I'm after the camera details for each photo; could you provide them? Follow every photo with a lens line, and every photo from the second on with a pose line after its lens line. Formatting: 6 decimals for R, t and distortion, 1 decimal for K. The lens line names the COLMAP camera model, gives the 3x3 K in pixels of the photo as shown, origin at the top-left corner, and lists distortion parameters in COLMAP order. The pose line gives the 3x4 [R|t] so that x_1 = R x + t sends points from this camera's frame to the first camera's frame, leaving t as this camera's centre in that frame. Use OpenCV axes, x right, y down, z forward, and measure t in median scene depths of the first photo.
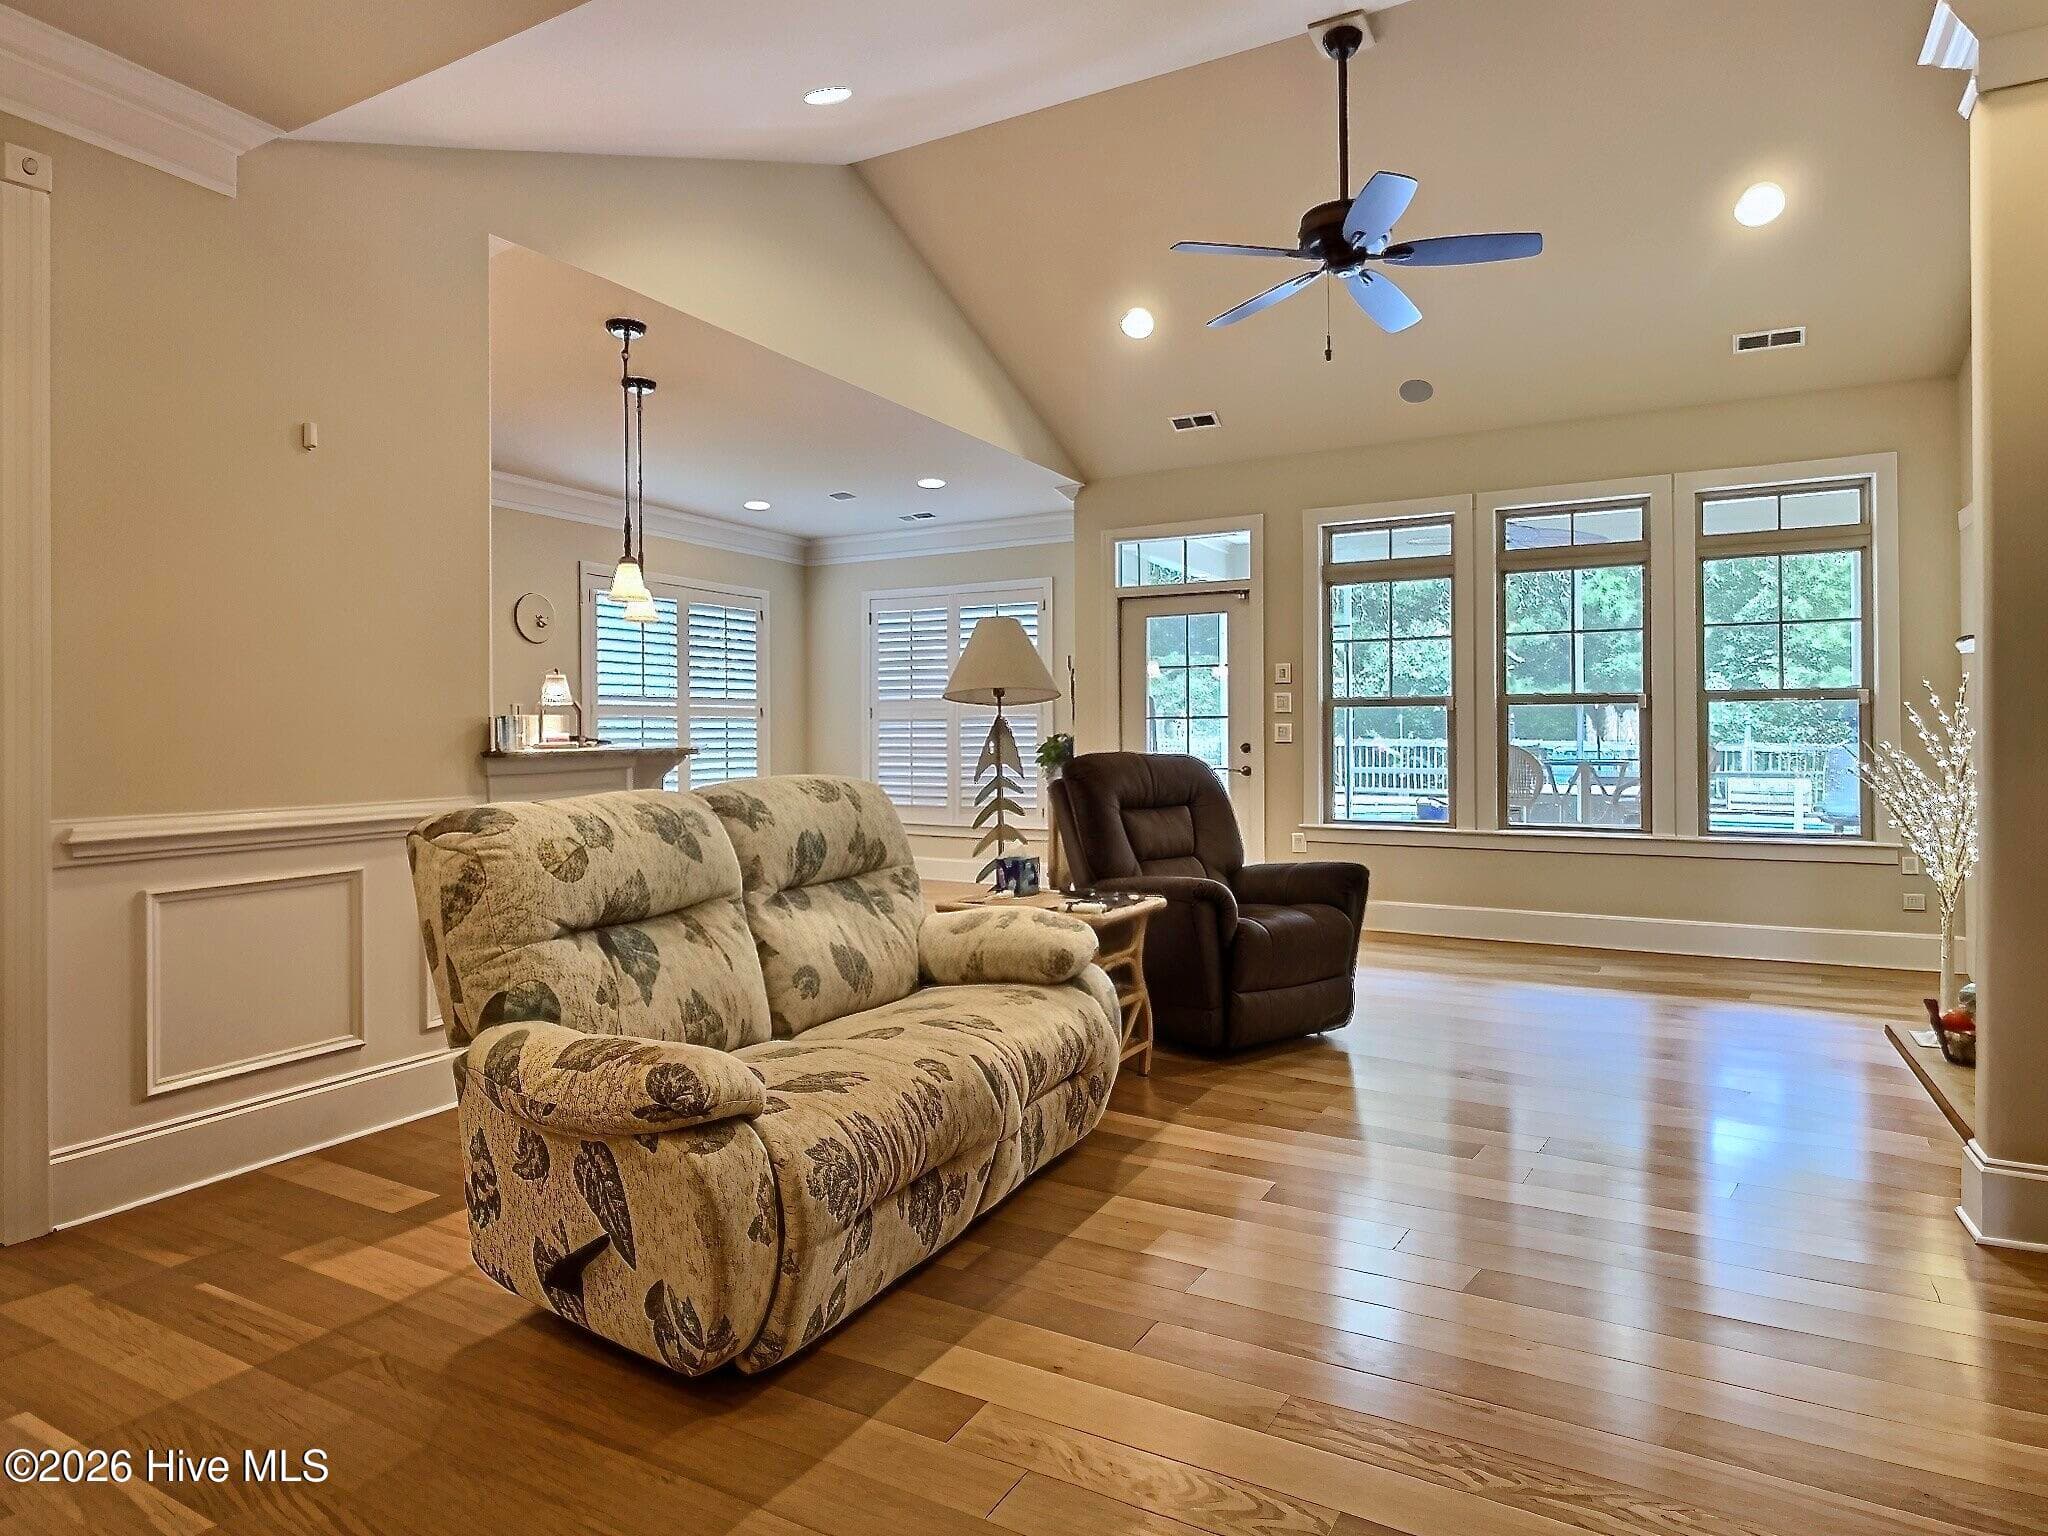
lens RADIAL K [[1200.1, 0, 1040.5], [0, 1200.1, 763.7], [0, 0, 1]] dist [-0.014492, 0.001390]
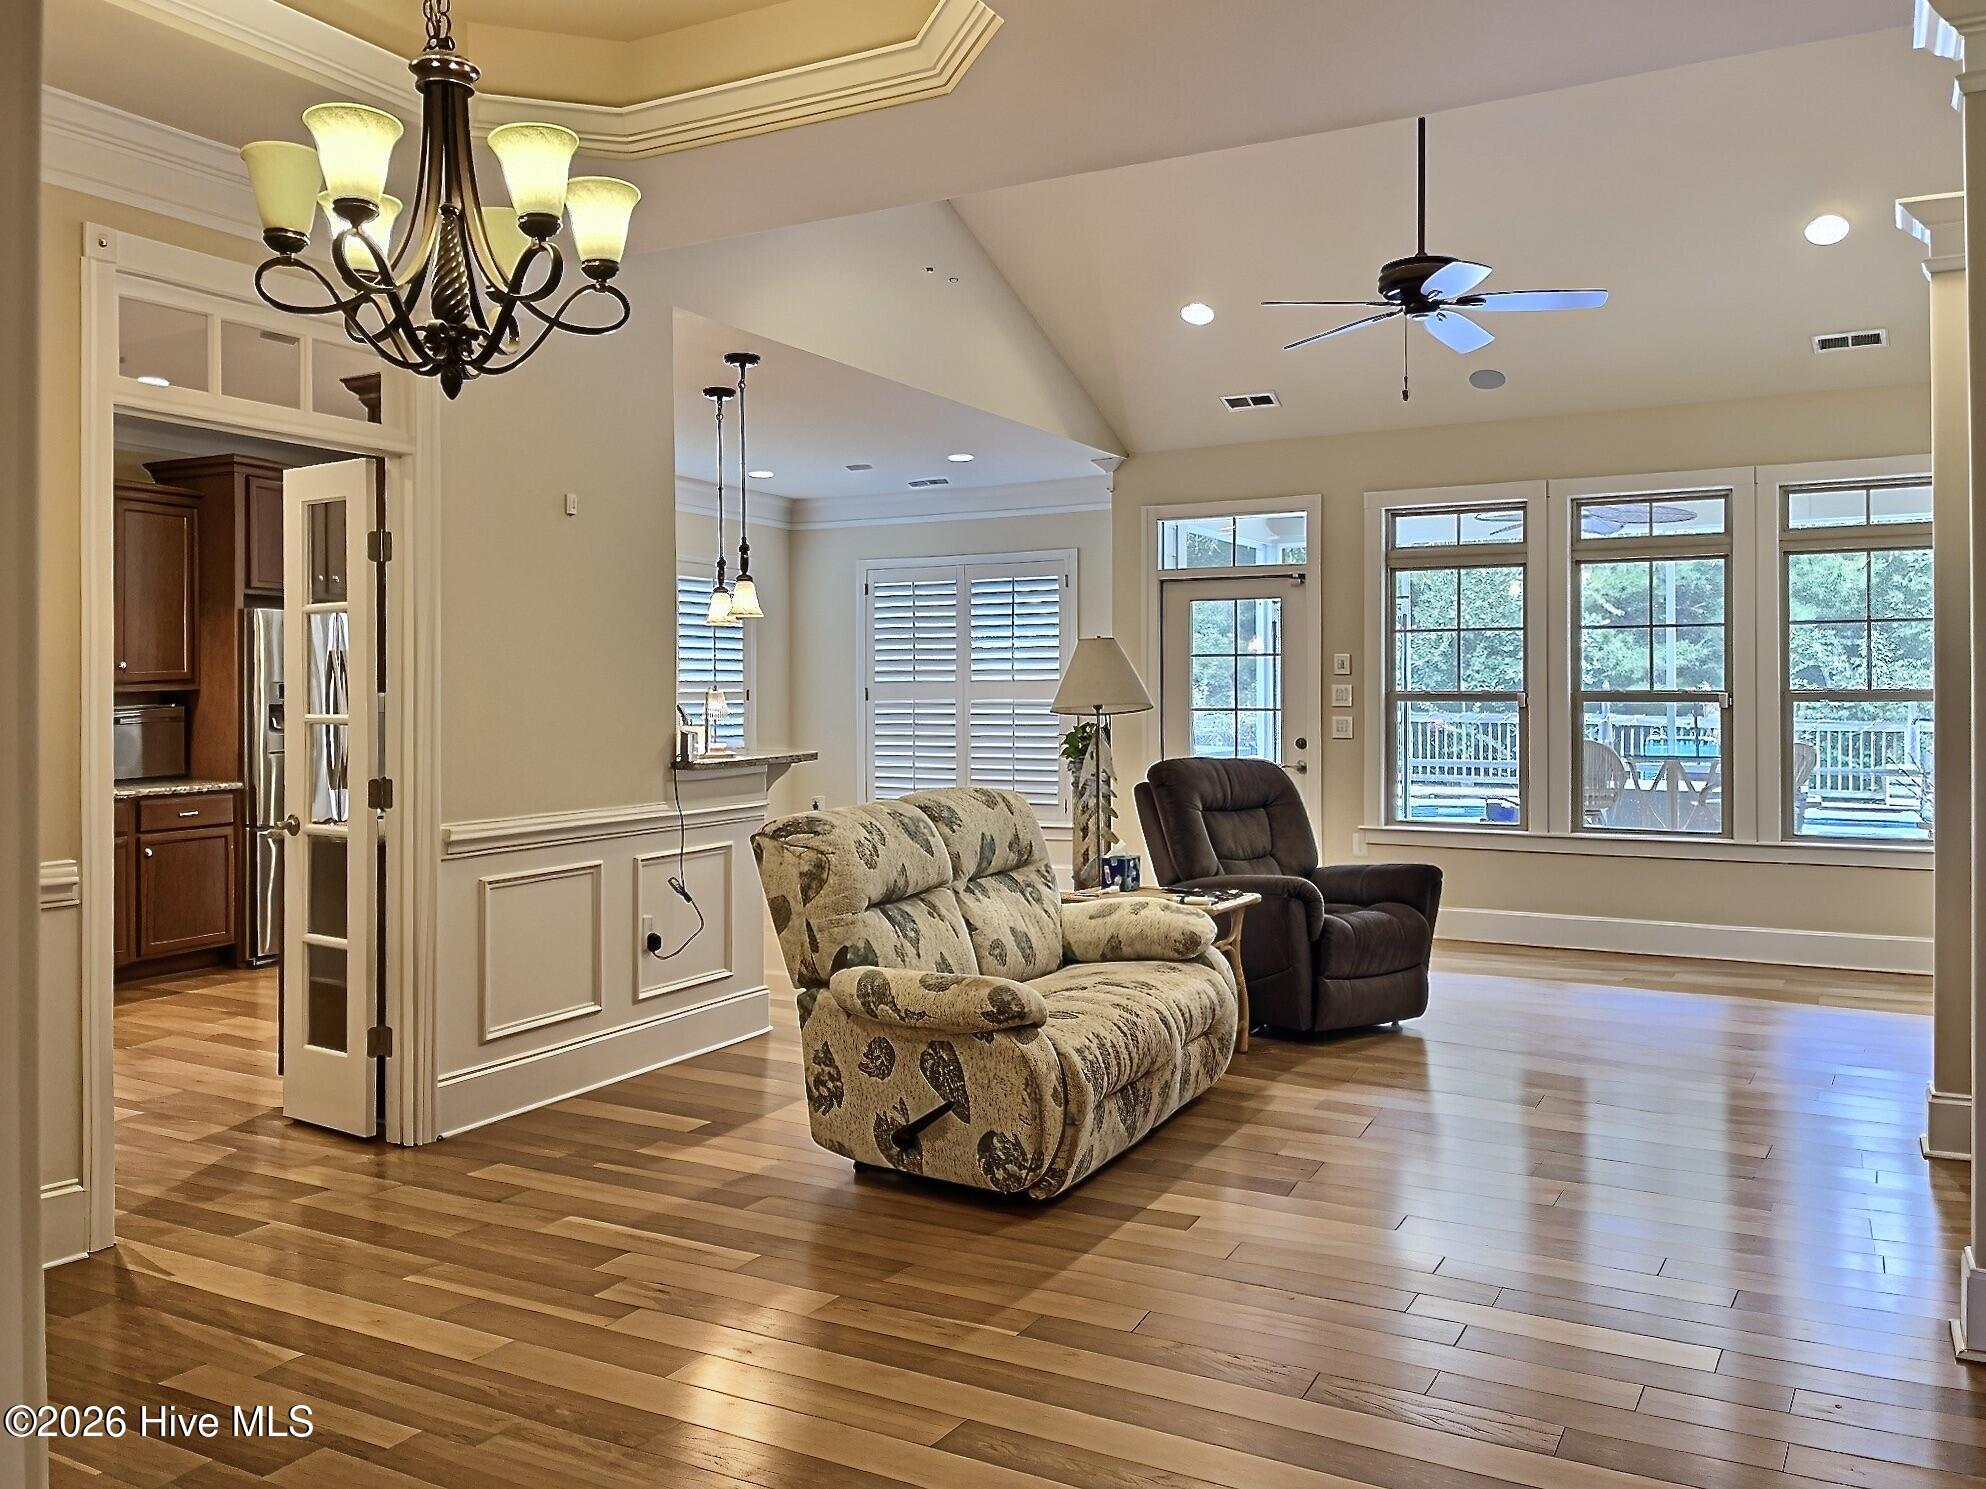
lens RADIAL K [[1495.8, 0, 977.7], [0, 1495.8, 728.1], [0, 0, 1]] dist [0.017546, 0.004731]
pose [[0.999758, 0.003341, -0.021761, -0.116074], [-0.003571, 0.999938, -0.010535, -0.023856], [0.021725, 0.010610, 0.999708, -0.361908]]
